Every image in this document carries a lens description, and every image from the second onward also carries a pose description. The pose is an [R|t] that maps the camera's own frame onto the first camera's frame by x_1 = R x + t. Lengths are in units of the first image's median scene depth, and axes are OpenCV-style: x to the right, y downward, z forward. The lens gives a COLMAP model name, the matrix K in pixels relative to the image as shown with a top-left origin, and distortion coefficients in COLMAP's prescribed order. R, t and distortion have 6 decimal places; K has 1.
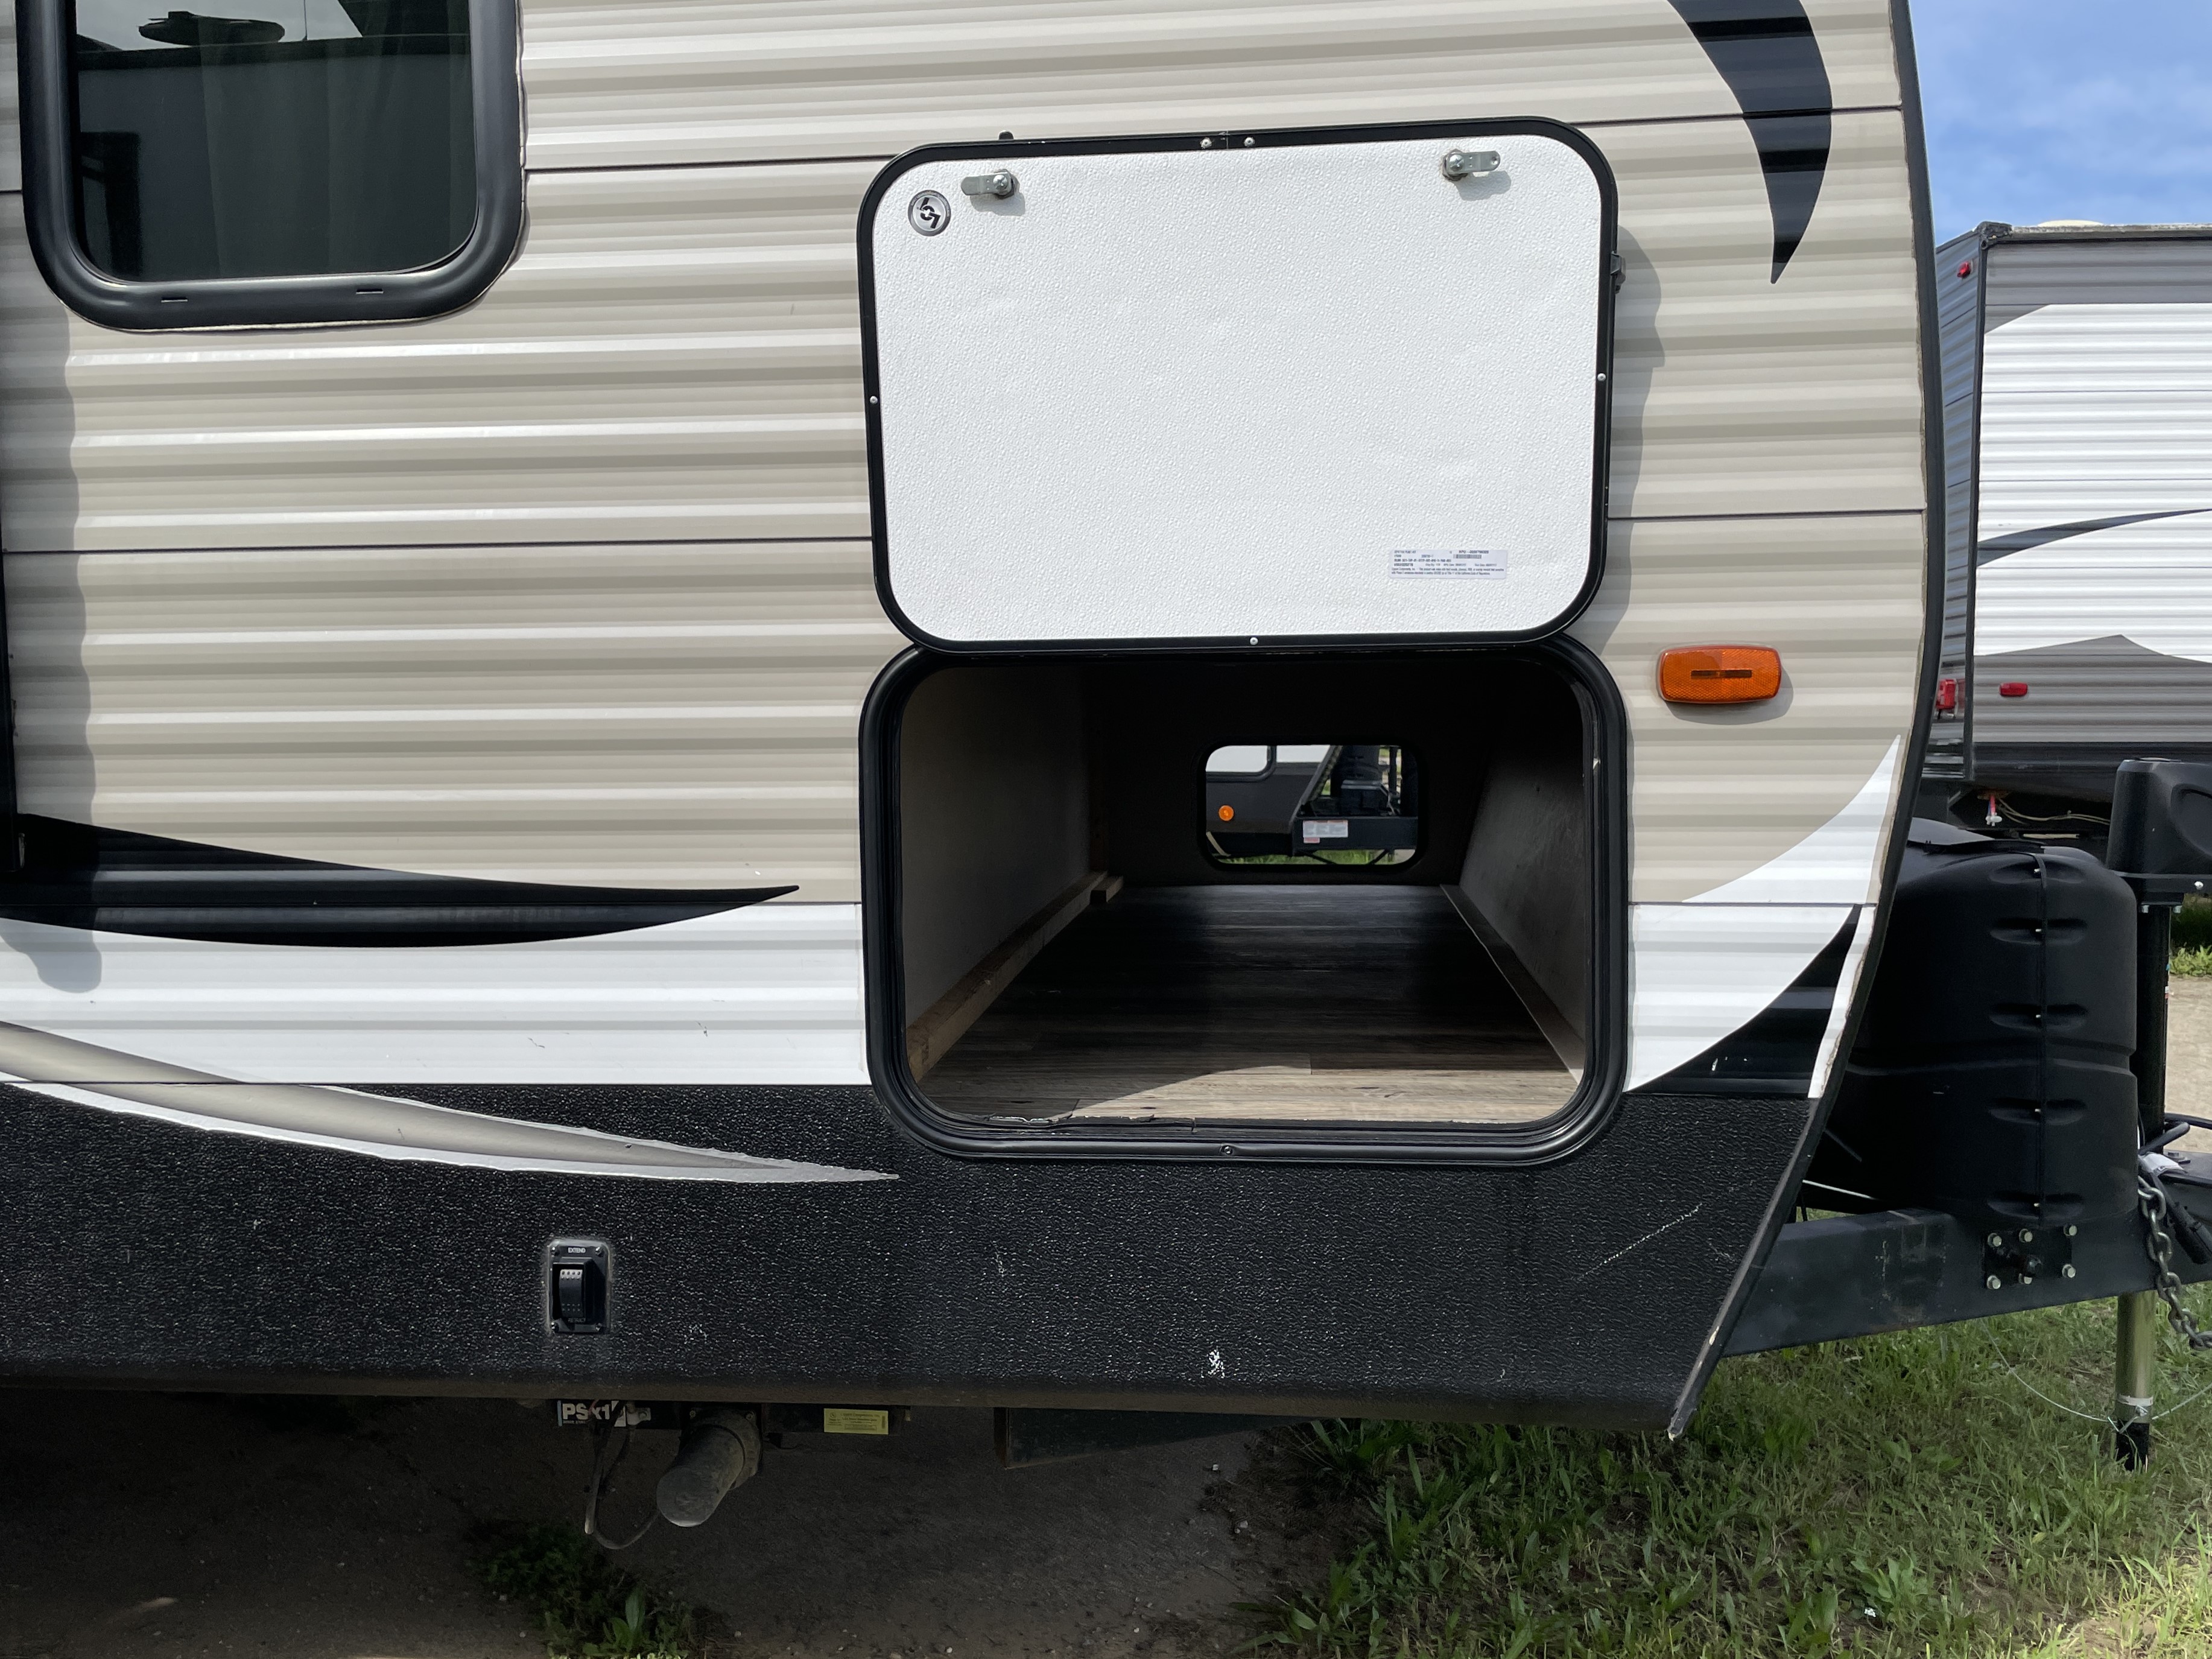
lens RADIAL K [[1925.4, 0, 1106.0], [0, 1925.4, 829.5], [0, 0, 1]] dist [0.032429, -0.007591]
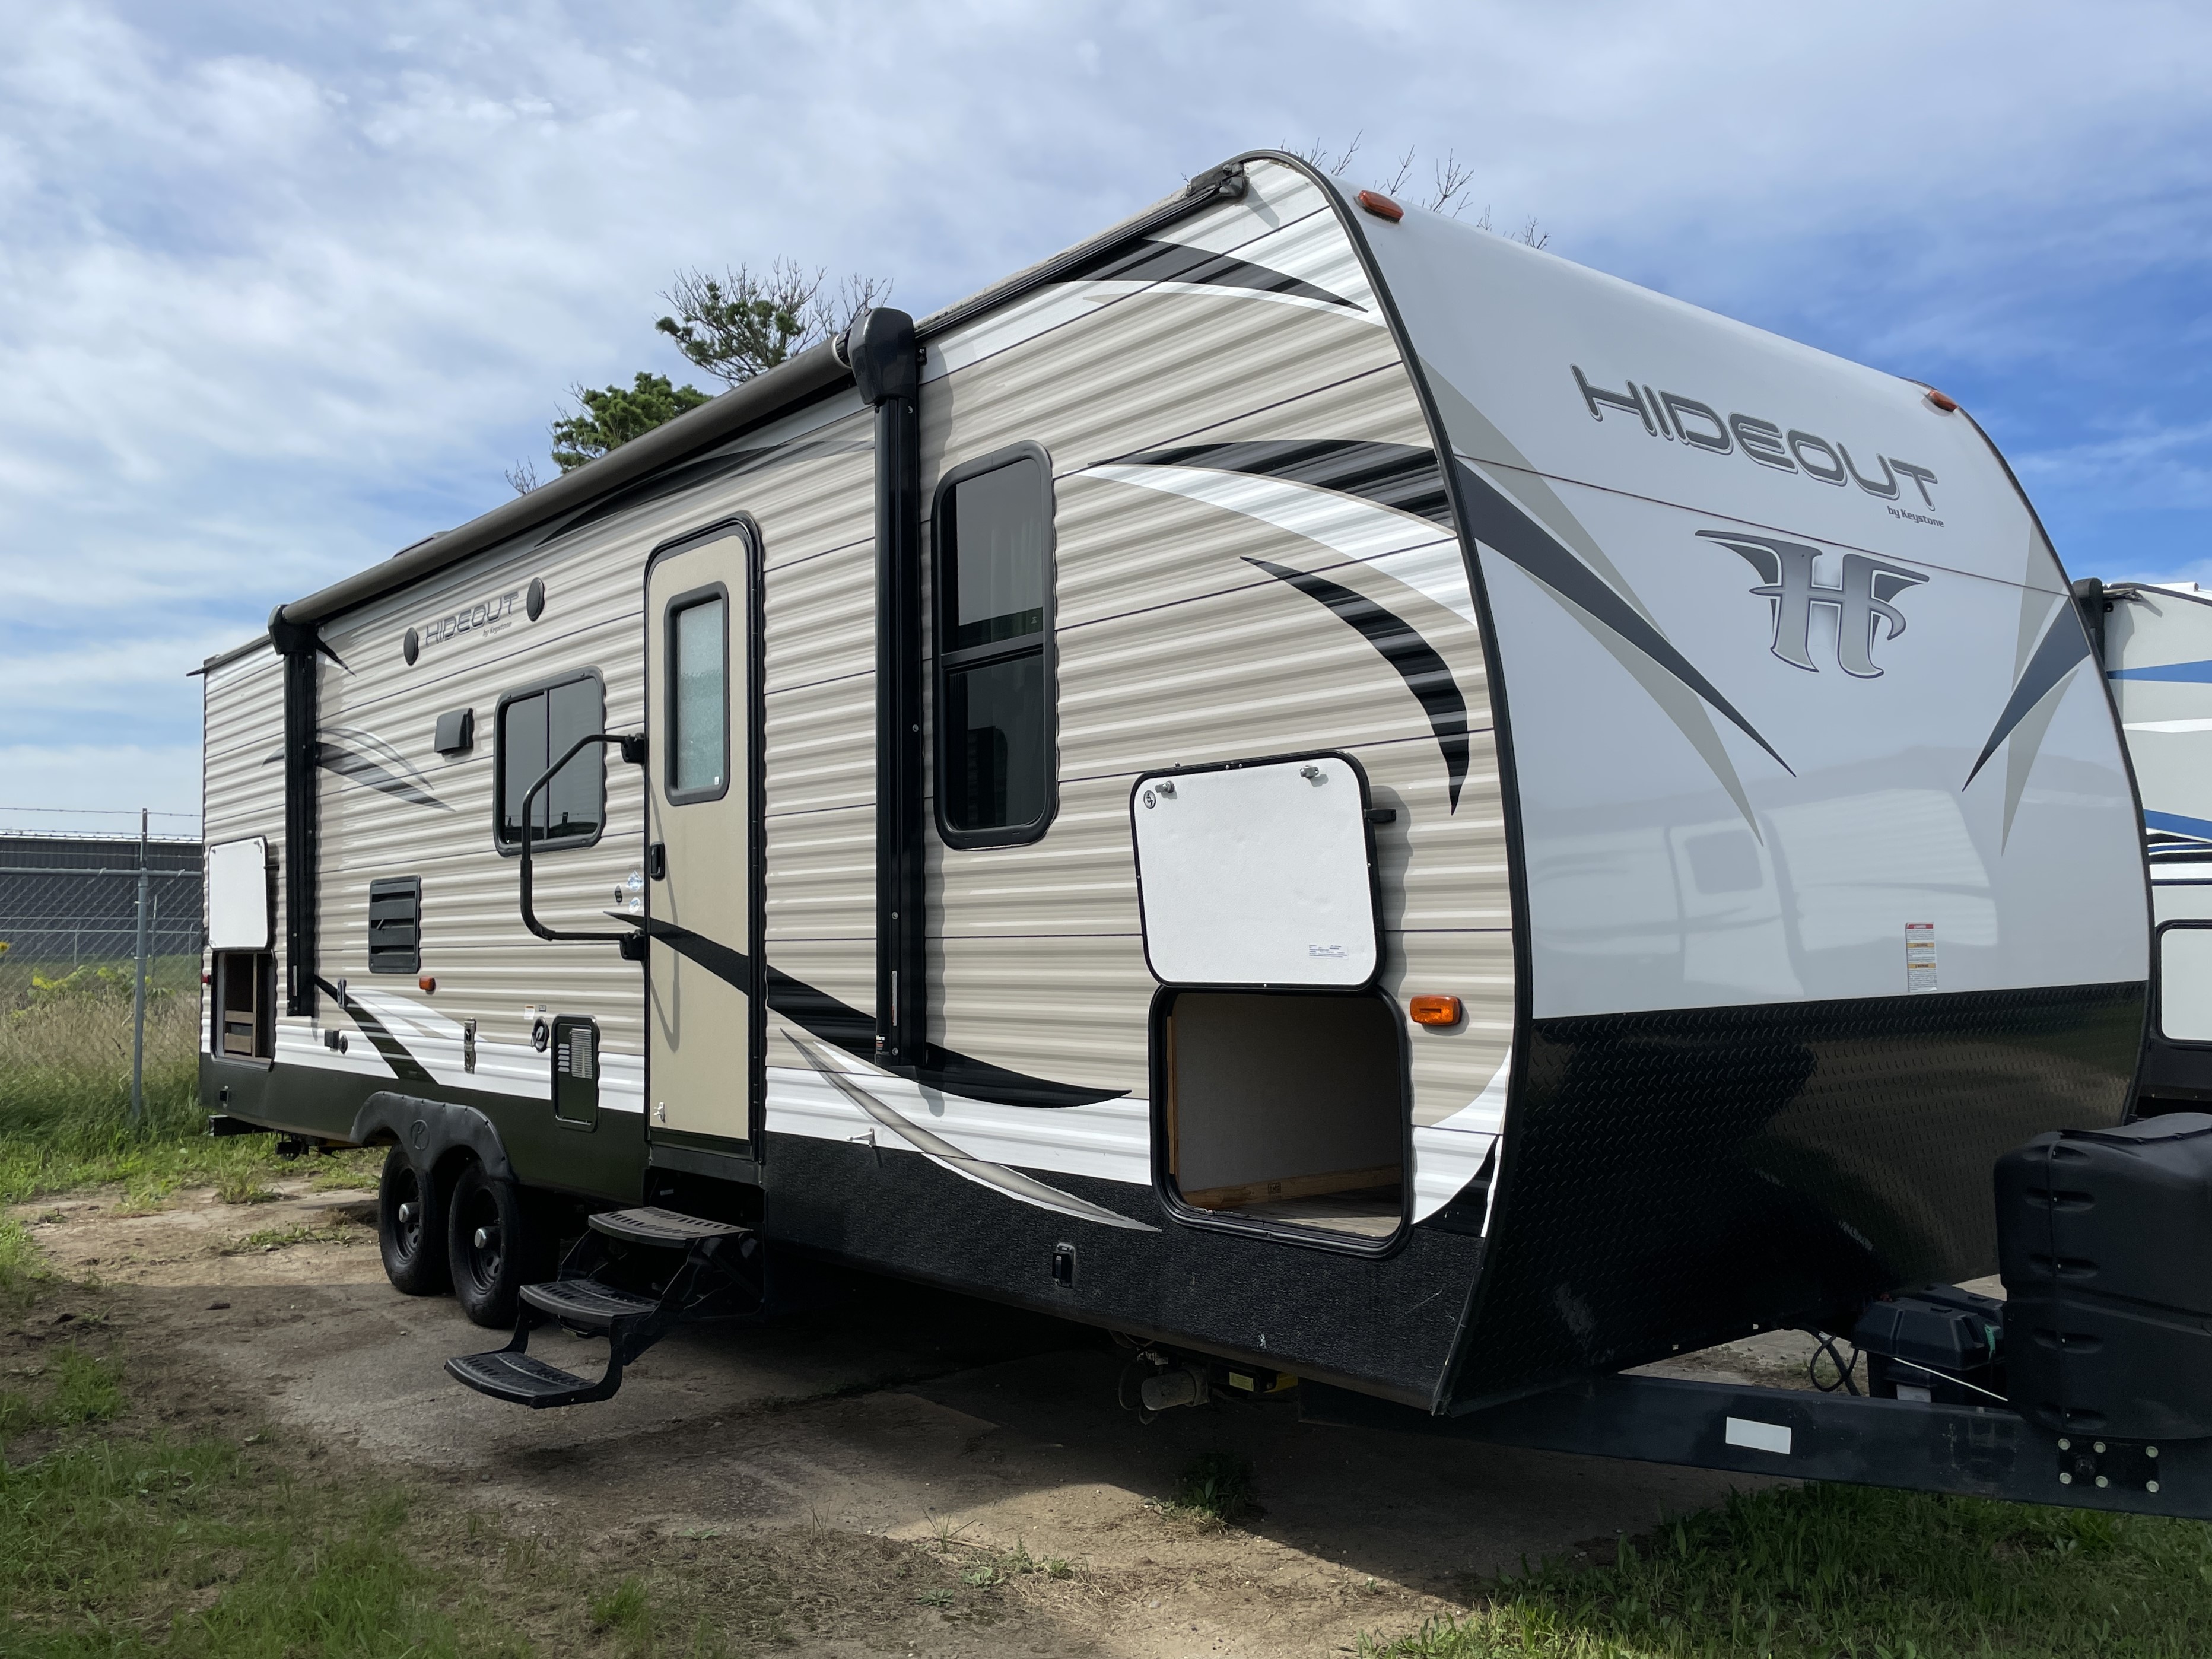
lens RADIAL K [[1679.4, 0, 1106.0], [0, 1679.4, 829.5], [0, 0, 1]] dist [0.078233, -0.113210]
pose [[0.727403, -0.041450, -0.684957, 1.226381], [-0.055296, 0.991387, -0.118717, -0.039110], [0.683978, 0.124231, 0.718846, -0.475075]]
